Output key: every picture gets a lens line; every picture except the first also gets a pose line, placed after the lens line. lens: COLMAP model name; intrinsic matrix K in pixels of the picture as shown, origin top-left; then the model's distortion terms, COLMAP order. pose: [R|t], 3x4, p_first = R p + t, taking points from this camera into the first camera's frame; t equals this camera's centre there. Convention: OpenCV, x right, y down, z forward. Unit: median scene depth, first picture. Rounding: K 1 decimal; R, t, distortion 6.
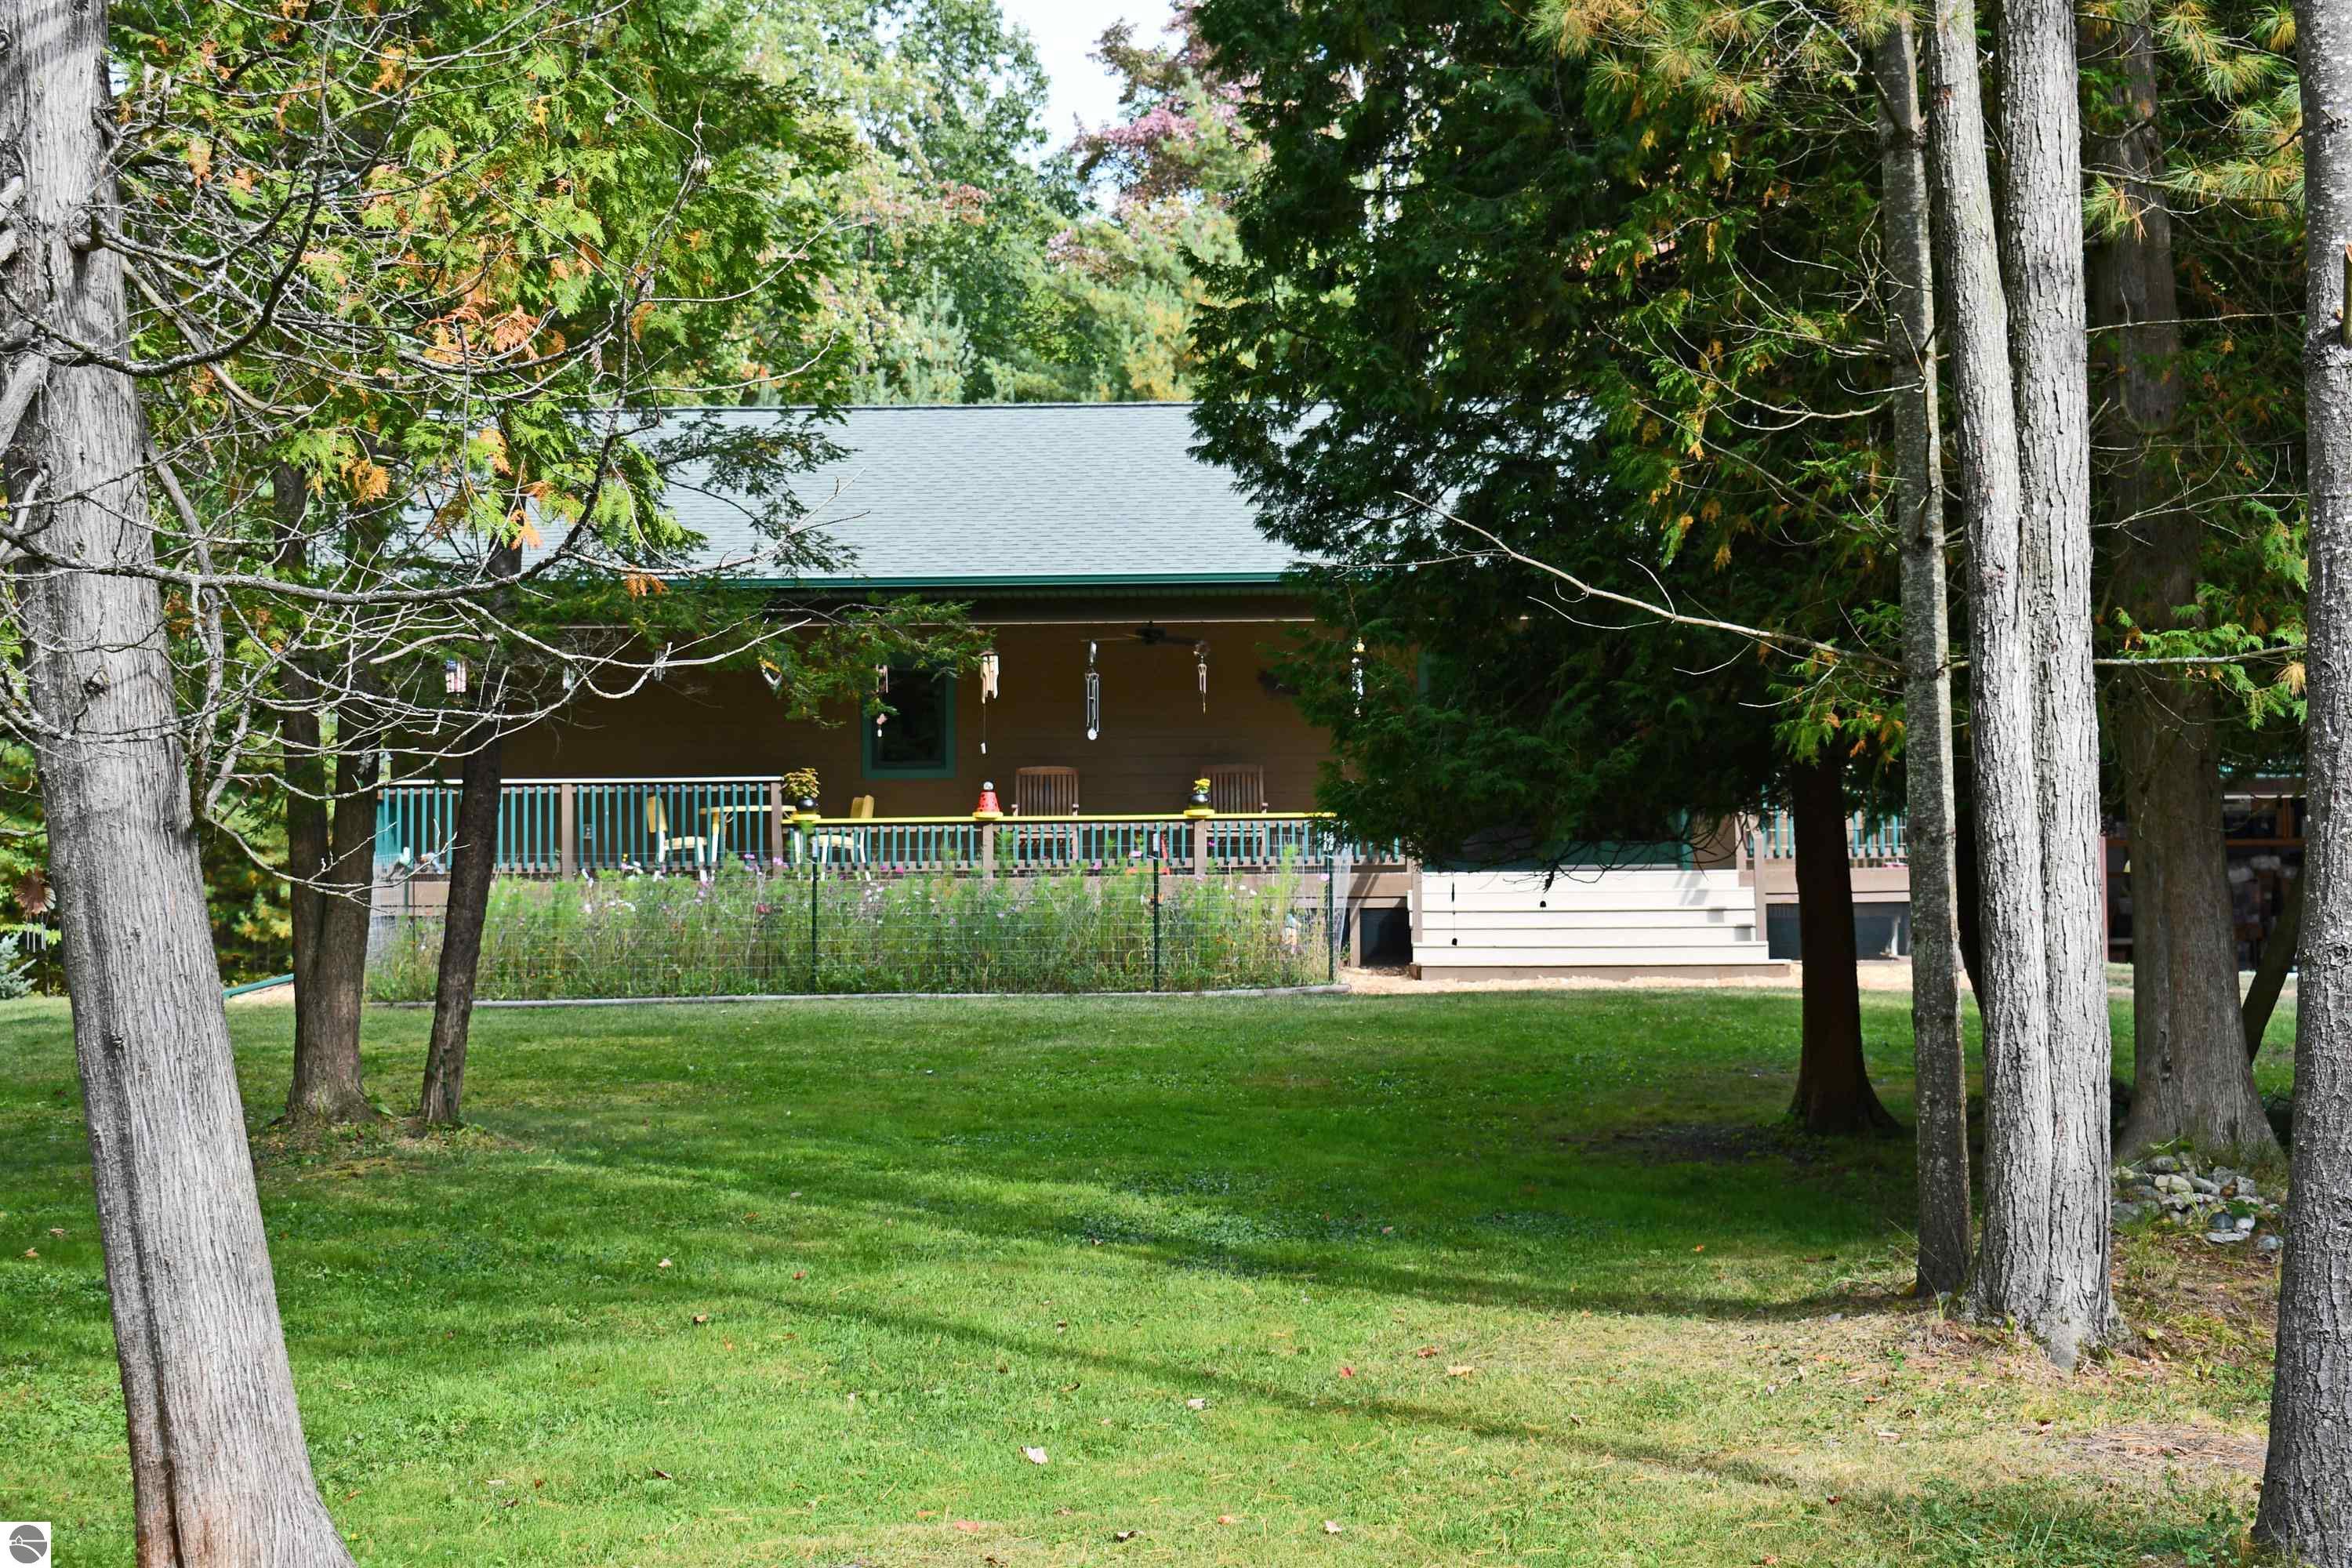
lens RADIAL K [[3638.3, 0, 1176.0], [0, 3638.3, 784.0], [0, 0, 1]] dist [0.289090, 0.004572]
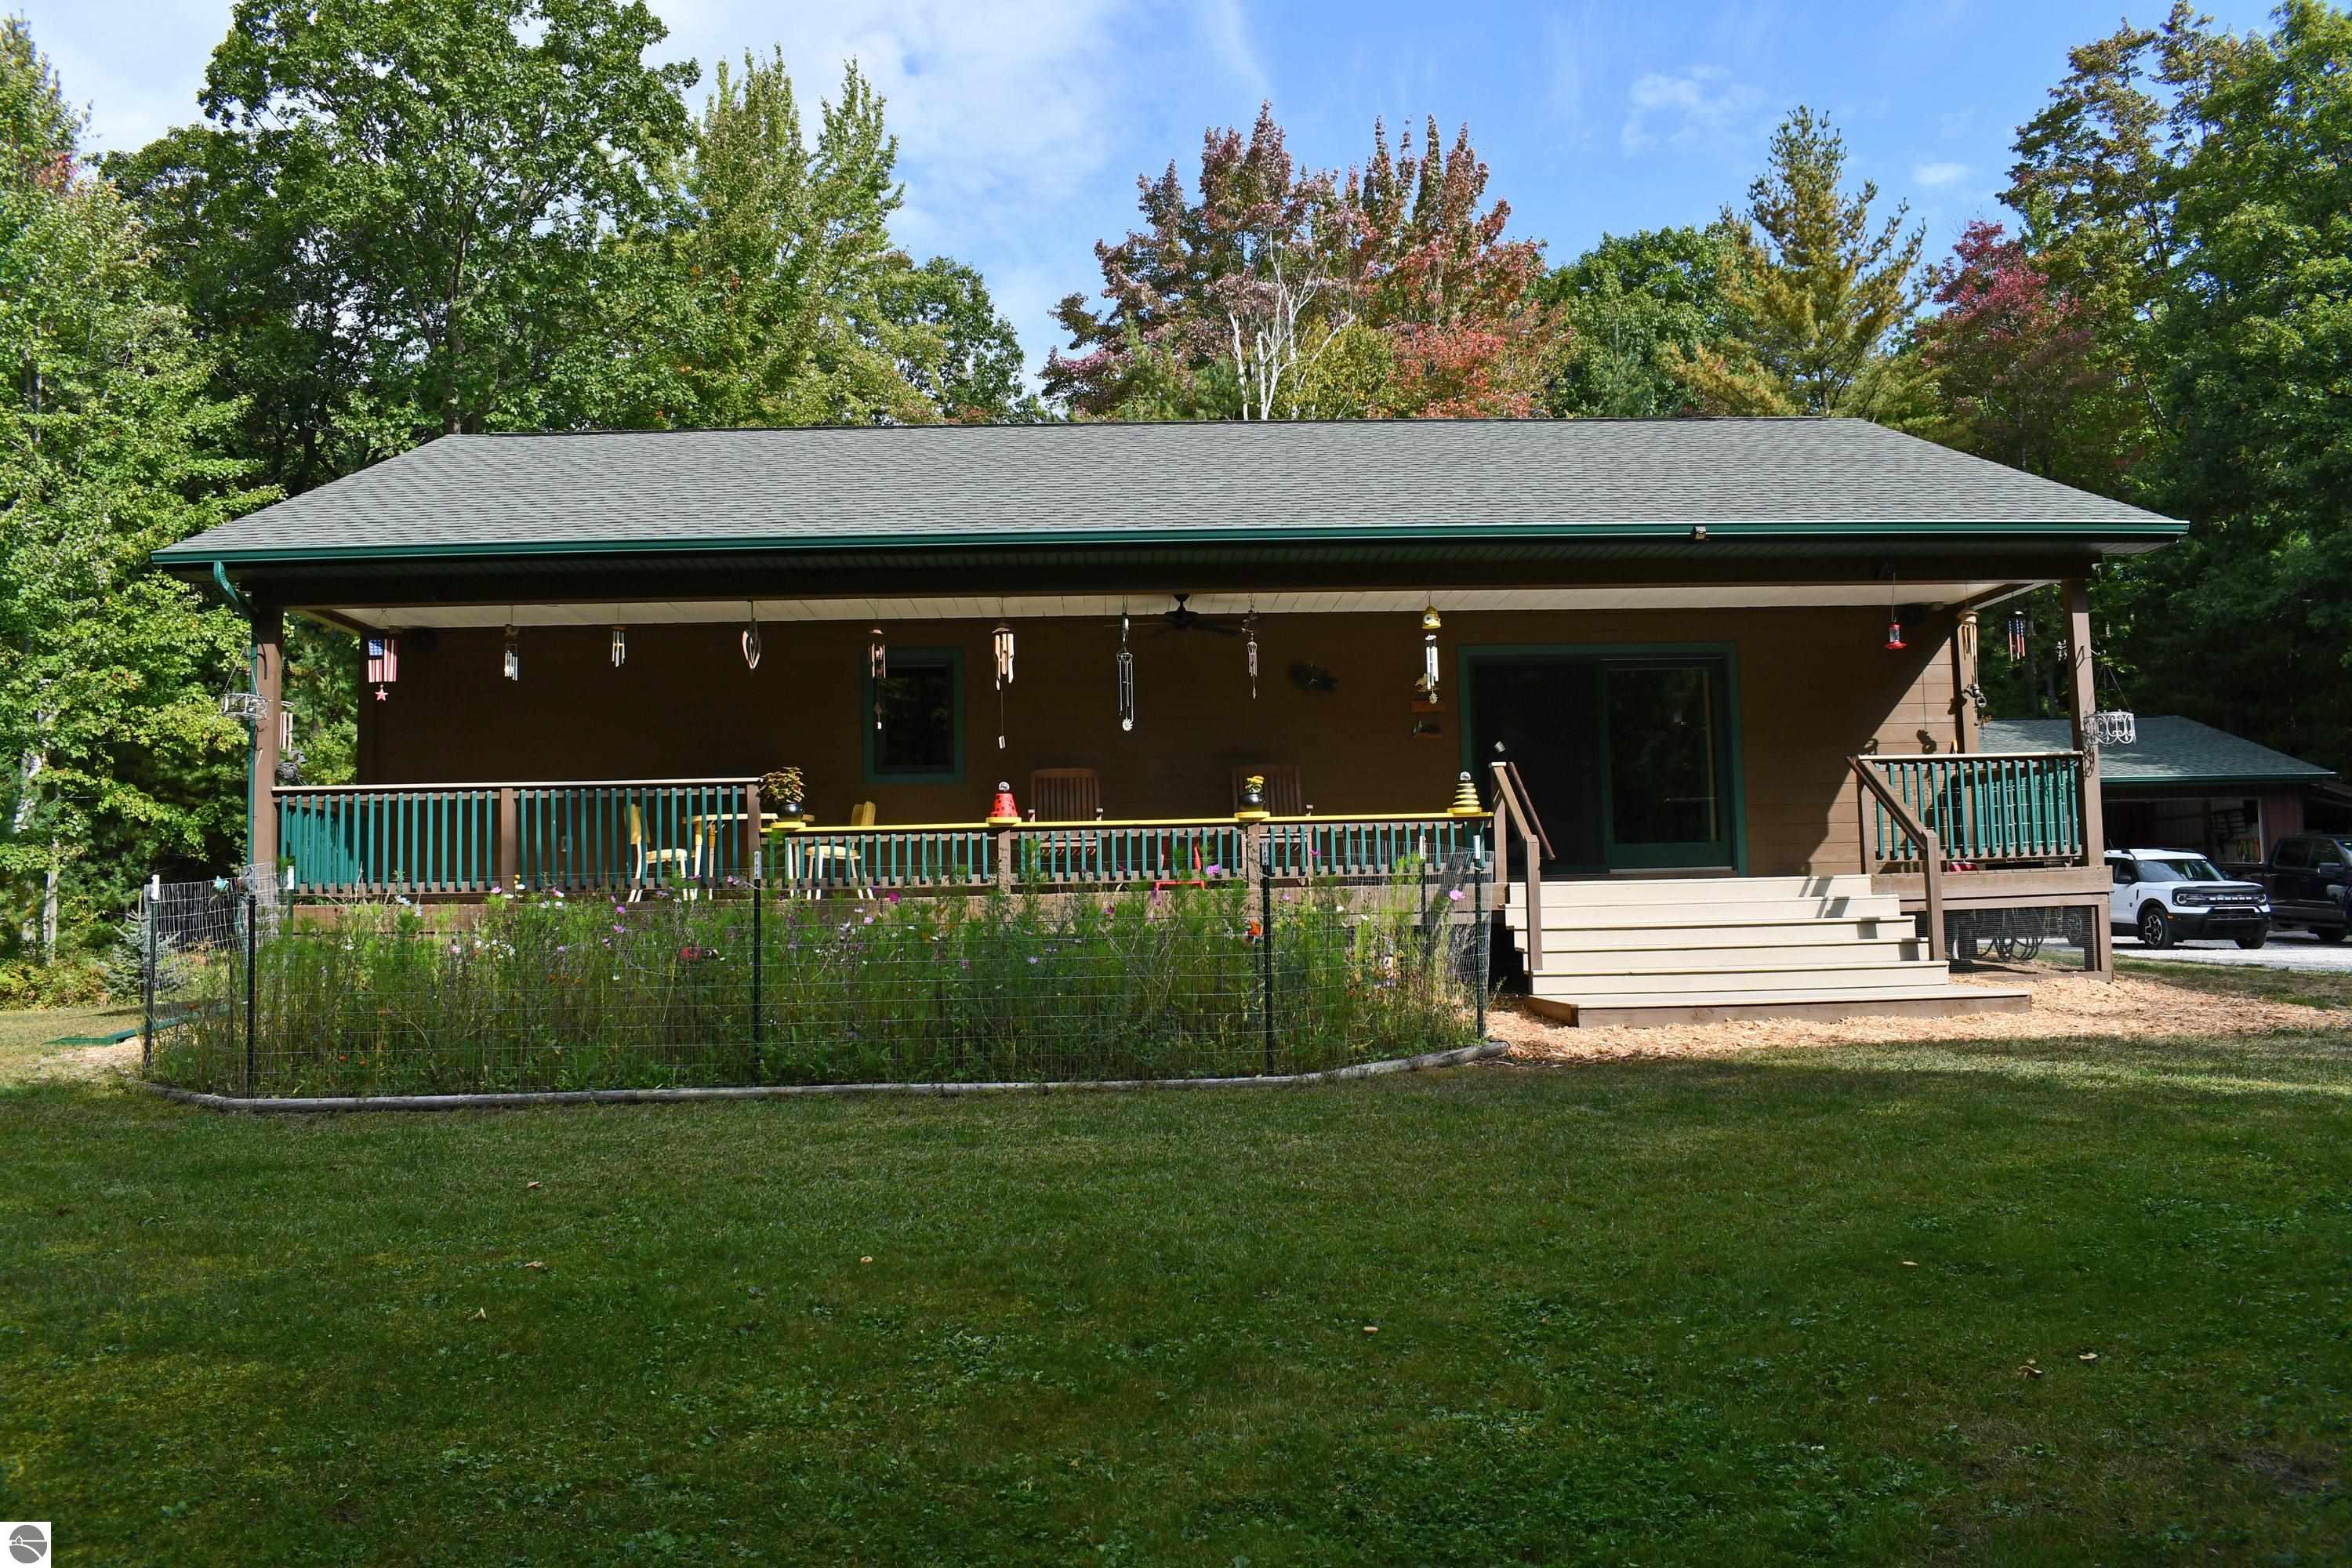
lens RADIAL K [[1792.1, 0, 1176.0], [0, 1792.1, 784.0], [0, 0, 1]] dist [-0.010175, -0.002011]
pose [[0.998316, -0.008457, 0.057386, -0.035492], [0.009468, 0.999804, -0.017371, 0.007660], [-0.057228, 0.017885, 0.998201, 0.579627]]
